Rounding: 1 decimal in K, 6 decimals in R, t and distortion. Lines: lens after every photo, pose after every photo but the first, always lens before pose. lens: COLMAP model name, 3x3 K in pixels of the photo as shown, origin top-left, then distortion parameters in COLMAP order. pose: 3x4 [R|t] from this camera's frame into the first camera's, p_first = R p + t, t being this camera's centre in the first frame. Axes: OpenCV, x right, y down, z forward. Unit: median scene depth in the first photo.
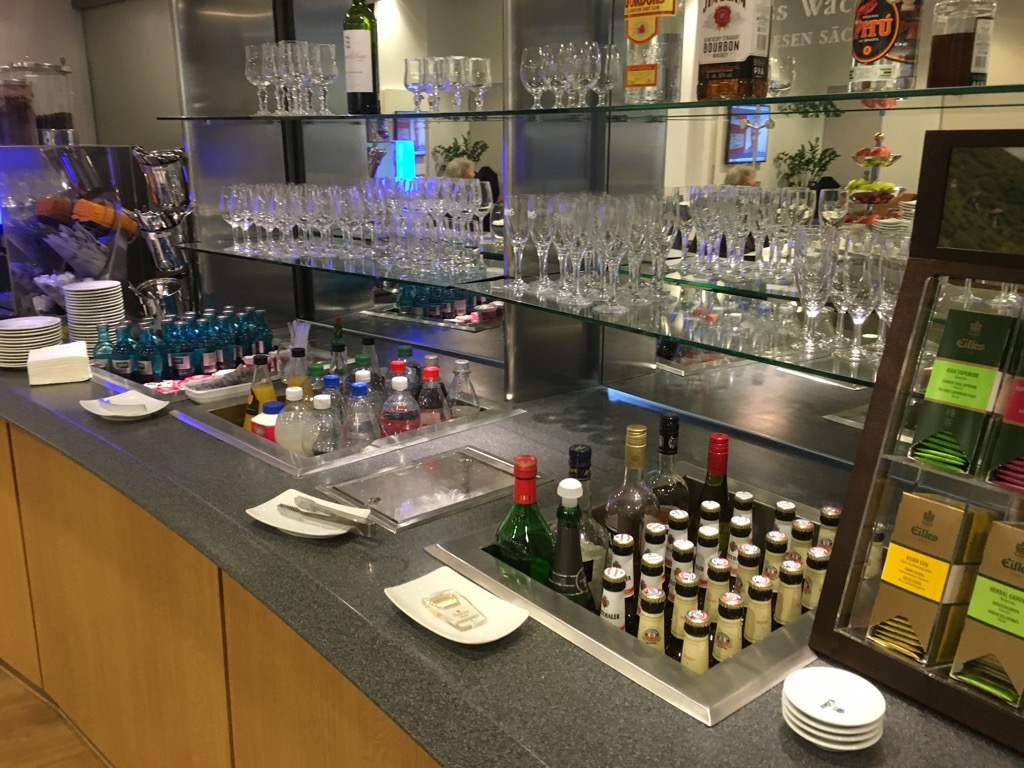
lens RADIAL K [[867.2, 0, 512.0], [0, 867.2, 384.0], [0, 0, 1]] dist [0.015068, -0.088112]
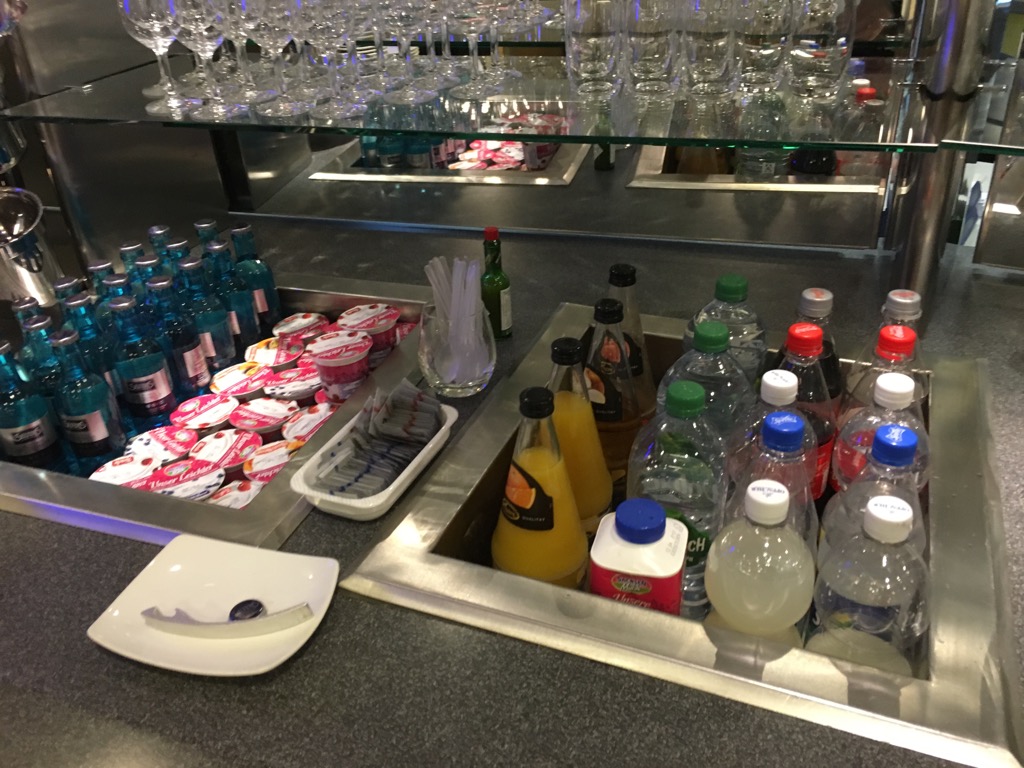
lens RADIAL K [[867.2, 0, 512.0], [0, 867.2, 384.0], [0, 0, 1]] dist [0.015068, -0.088112]
pose [[0.914459, -0.234615, 0.329727, -0.345863], [0.153906, 0.955194, 0.252820, -0.105596], [-0.374268, -0.180446, 0.909595, 0.510638]]
